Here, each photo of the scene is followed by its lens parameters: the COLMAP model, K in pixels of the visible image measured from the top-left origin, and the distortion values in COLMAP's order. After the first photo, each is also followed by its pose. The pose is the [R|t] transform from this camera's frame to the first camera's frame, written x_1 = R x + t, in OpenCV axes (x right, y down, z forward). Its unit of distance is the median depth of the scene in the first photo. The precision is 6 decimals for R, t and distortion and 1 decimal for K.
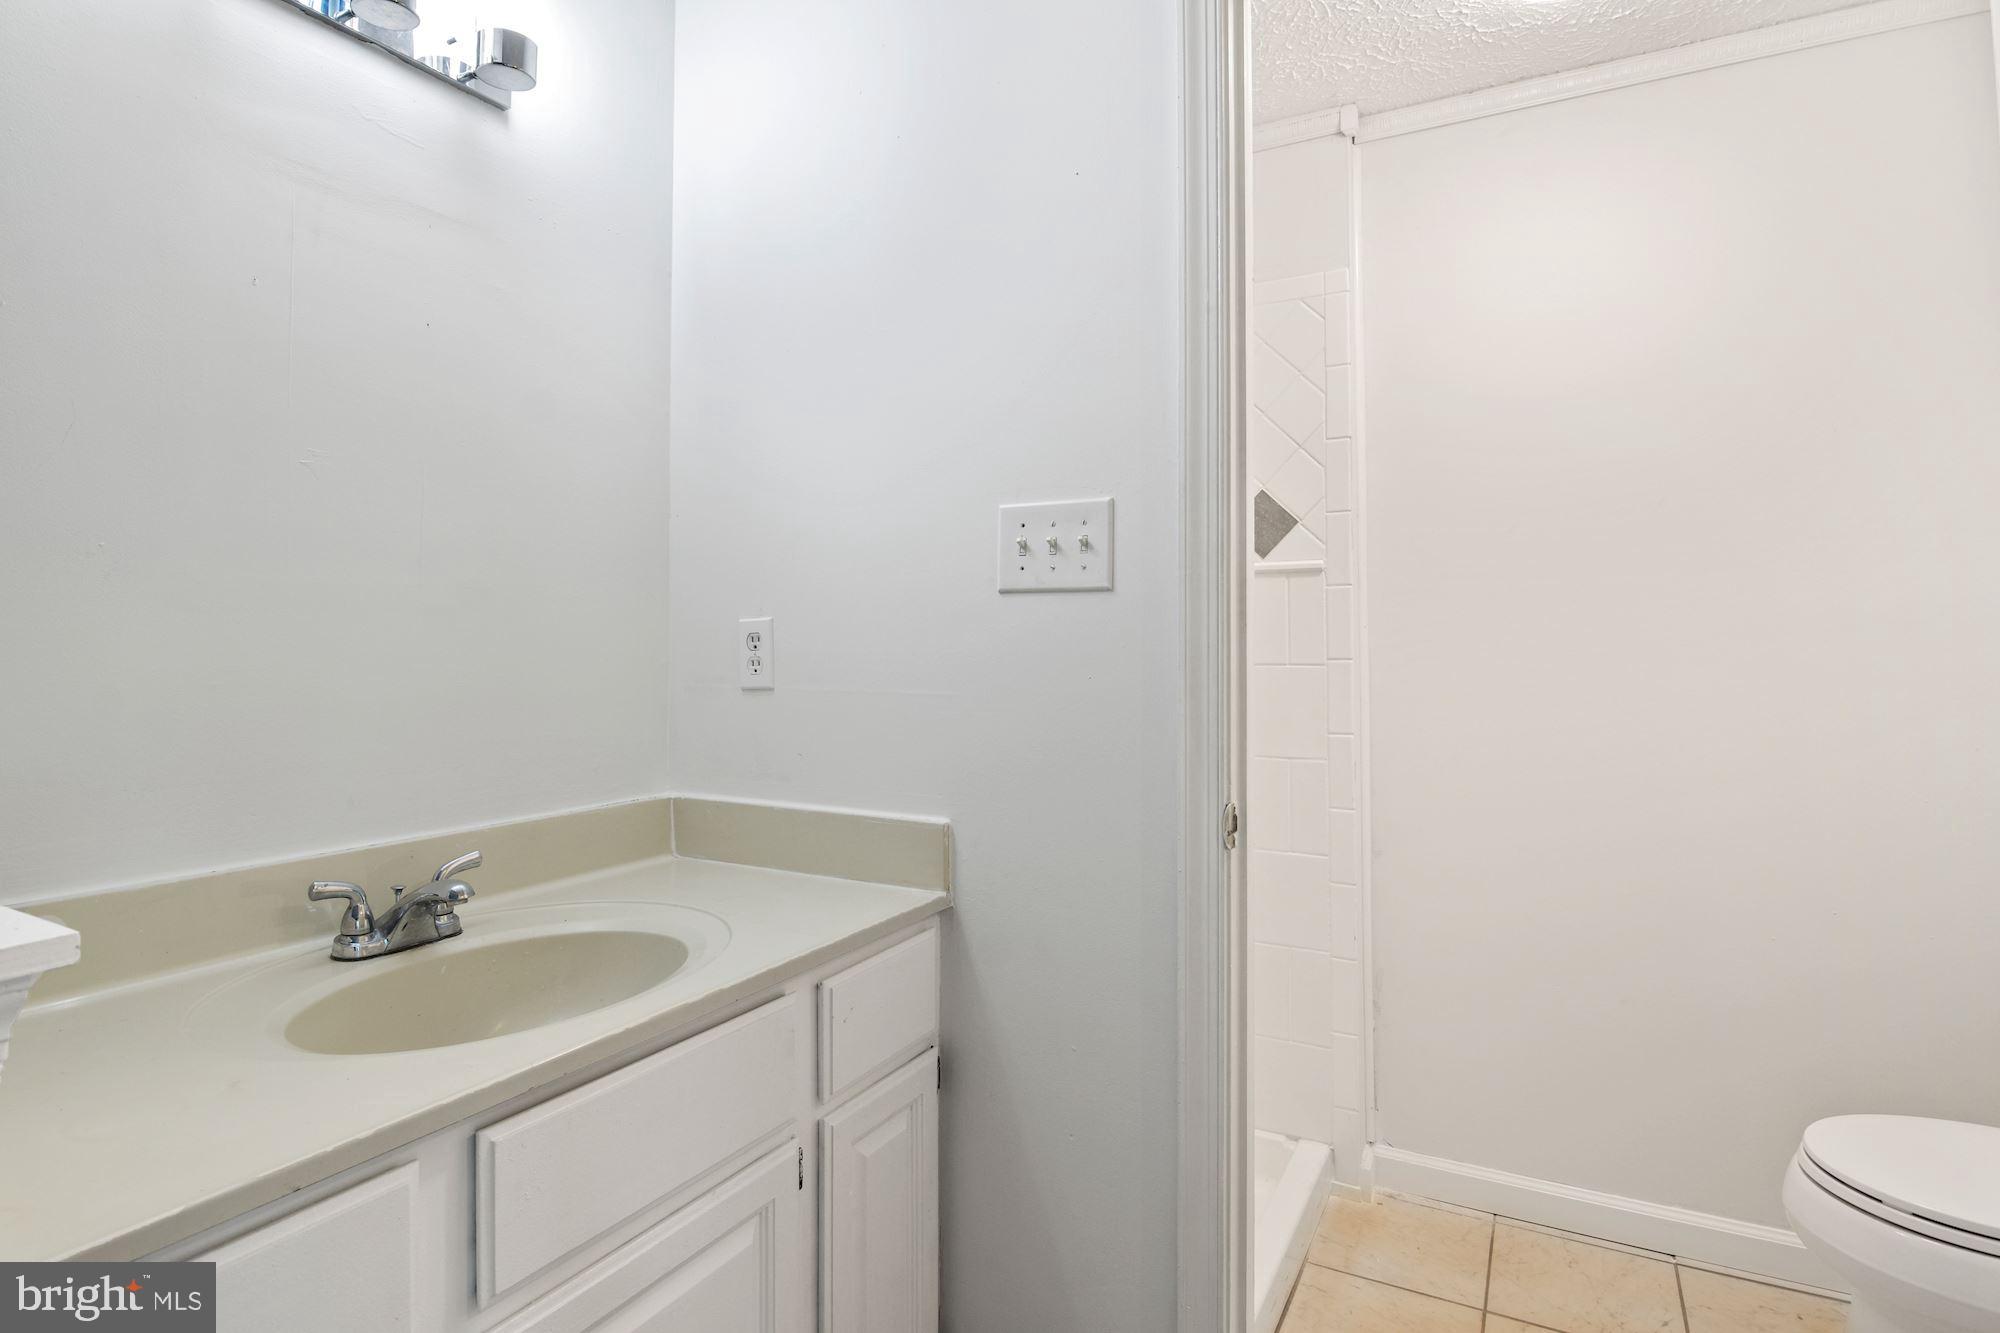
lens RADIAL K [[1042.3, 0, 987.6], [0, 1042.3, 633.8], [0, 0, 1]] dist [-0.009184, -0.006378]
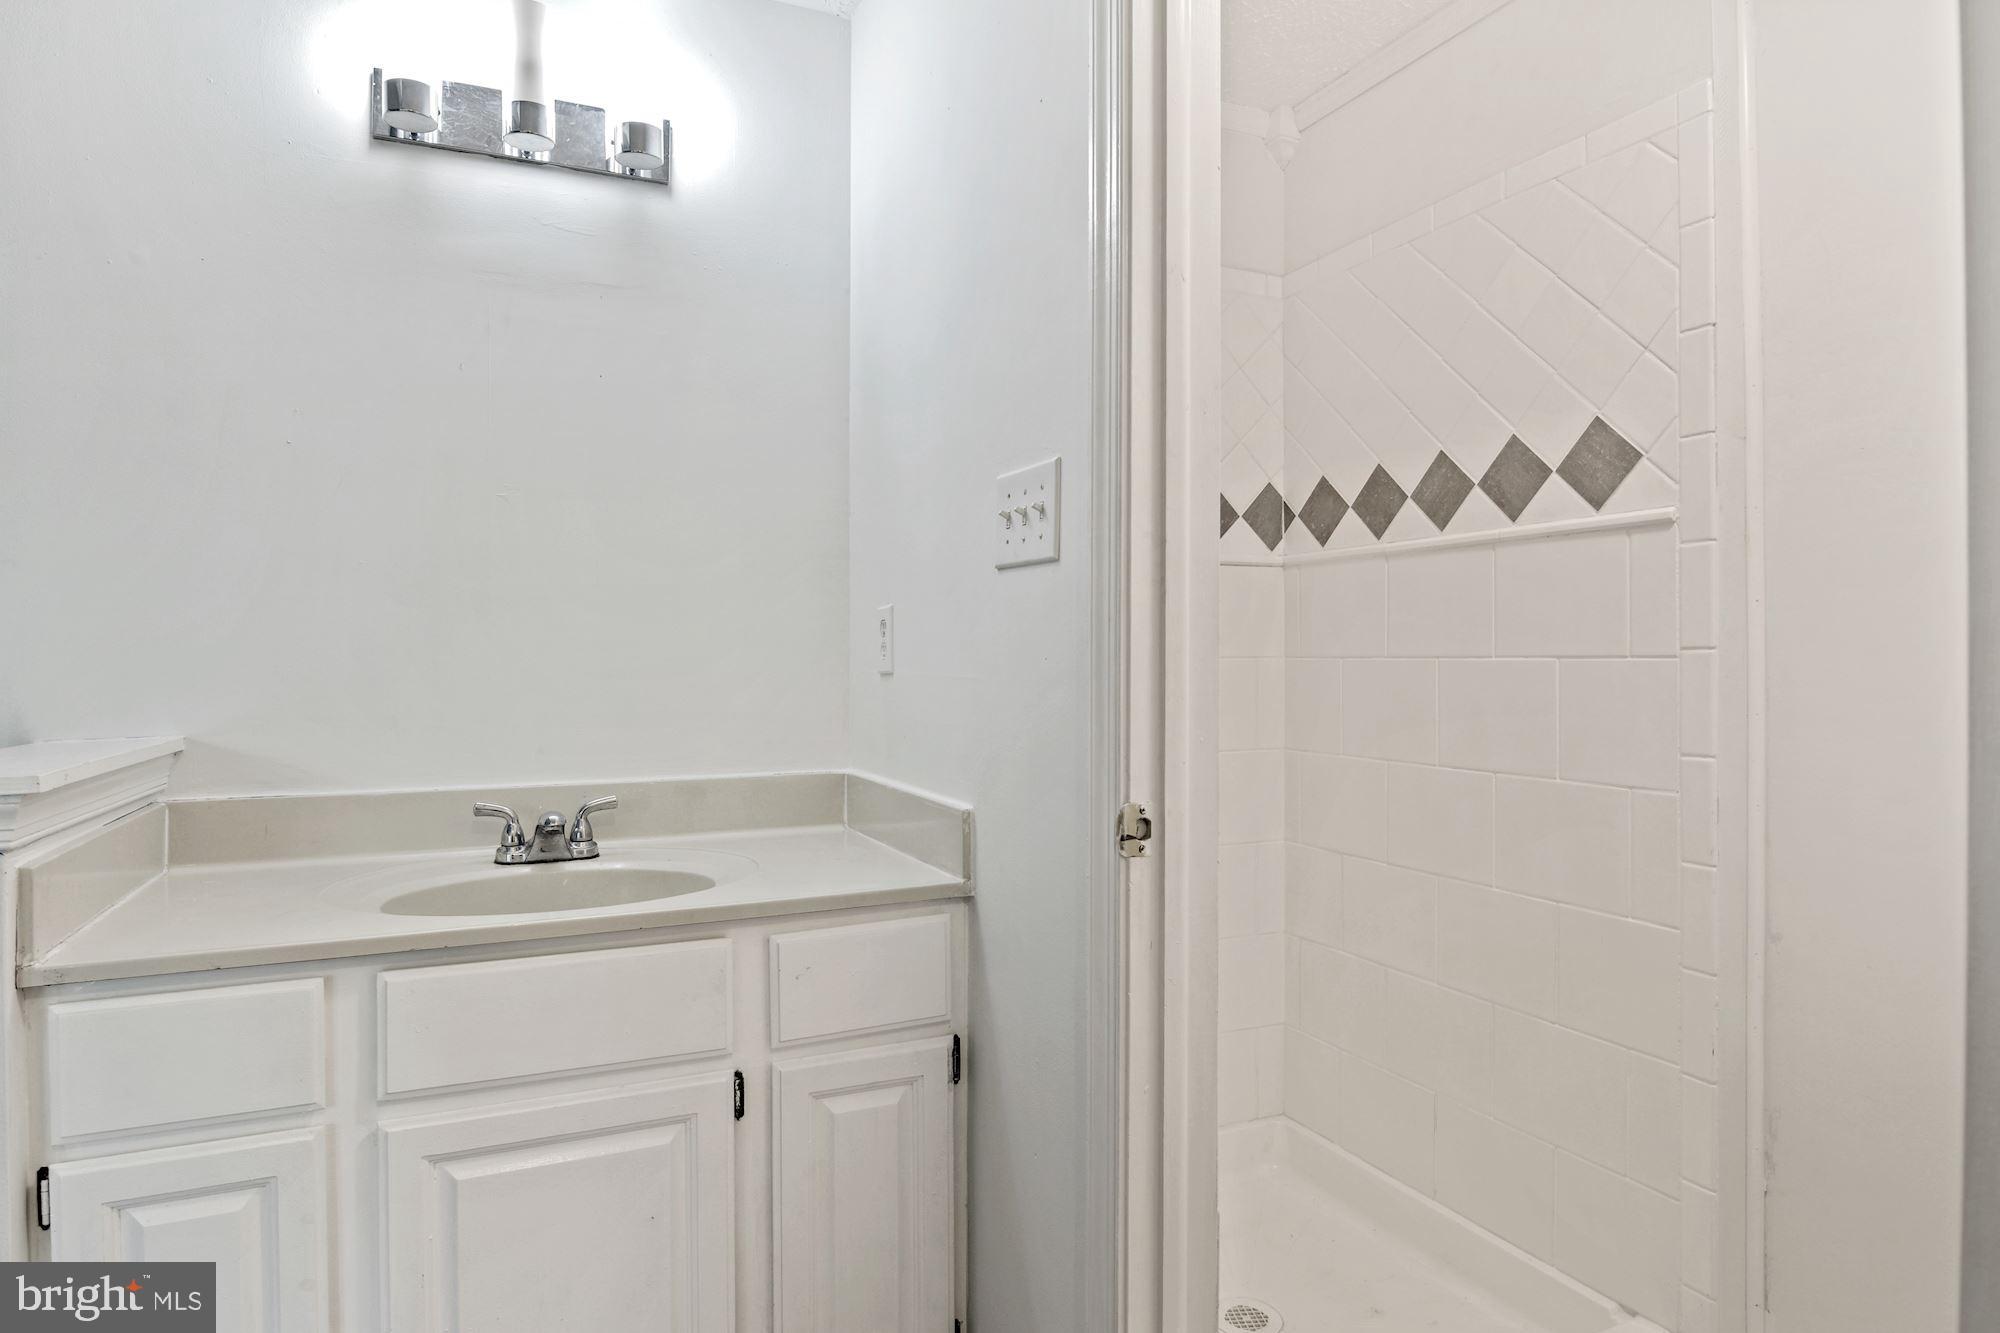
lens RADIAL K [[1137.6, 0, 999.3], [0, 1137.6, 665.6], [0, 0, 1]] dist [-0.006846, -0.002011]
pose [[0.800274, 0.004727, -0.599616, 0.631158], [0.006760, 0.999834, 0.016905, 0.030473], [0.599597, -0.017582, 0.800109, 0.173140]]
